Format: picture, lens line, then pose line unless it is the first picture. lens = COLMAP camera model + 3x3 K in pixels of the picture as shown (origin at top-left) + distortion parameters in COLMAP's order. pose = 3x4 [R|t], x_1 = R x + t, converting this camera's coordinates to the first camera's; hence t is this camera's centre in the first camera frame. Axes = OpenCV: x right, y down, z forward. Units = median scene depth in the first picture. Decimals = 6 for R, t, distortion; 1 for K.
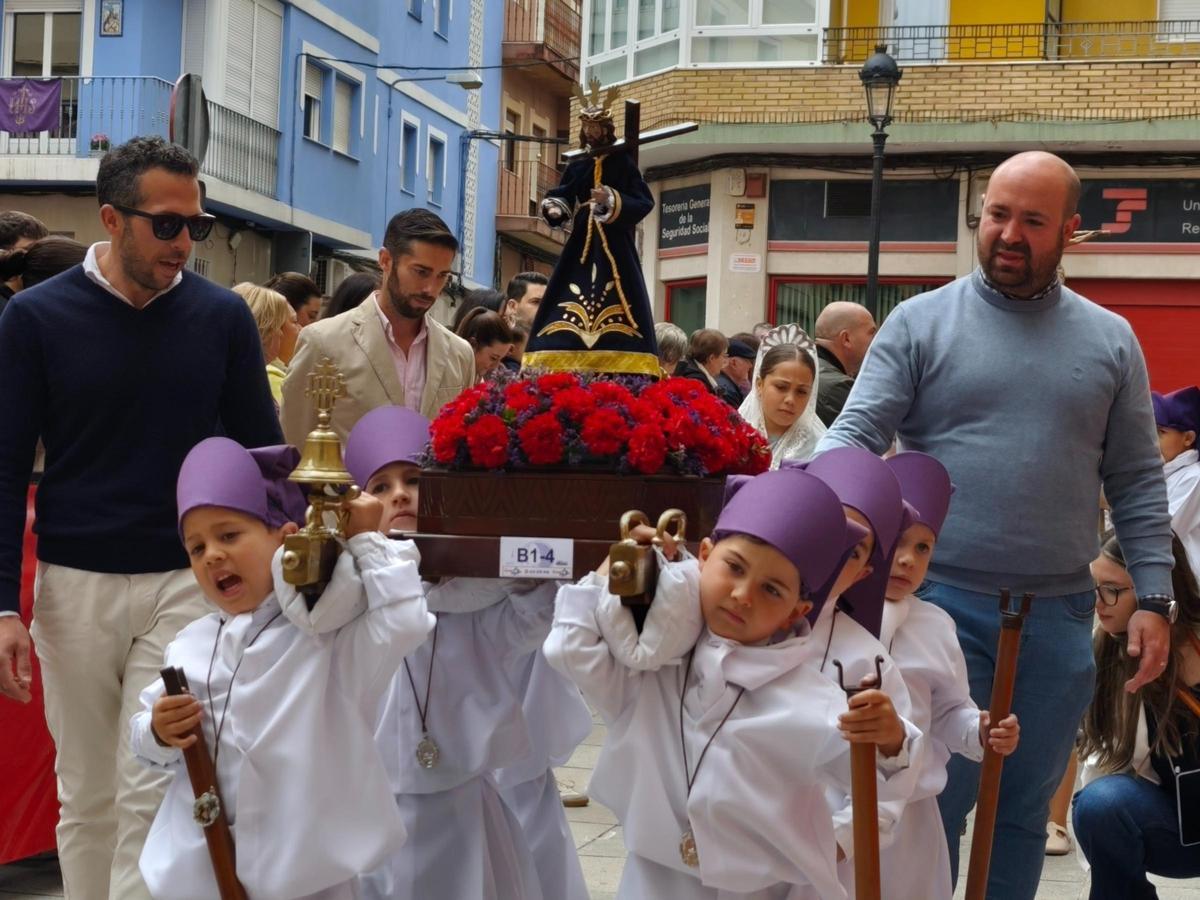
lens RADIAL K [[2385.4, 0, 627.2], [0, 2385.4, 462.6], [0, 0, 1]] dist [0.103477, 0.000000]
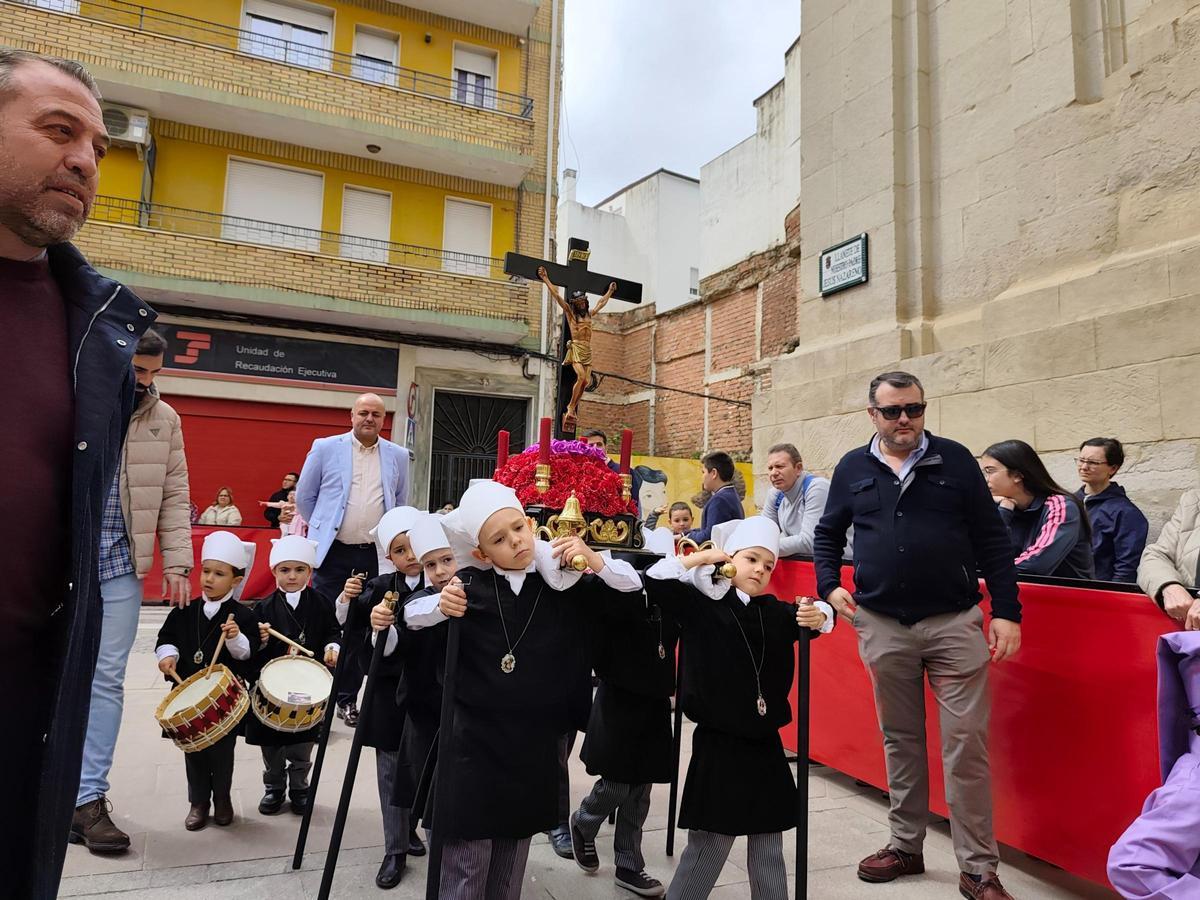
lens RADIAL K [[900.4, 0, 631.4], [0, 900.4, 435.3], [0, 0, 1]] dist [-0.003674, -0.010819]
pose [[0.743230, 0.059516, 0.666384, 0.050580], [0.002850, 0.995745, -0.092111, -0.004435], [-0.669030, 0.070358, 0.739898, 0.451278]]
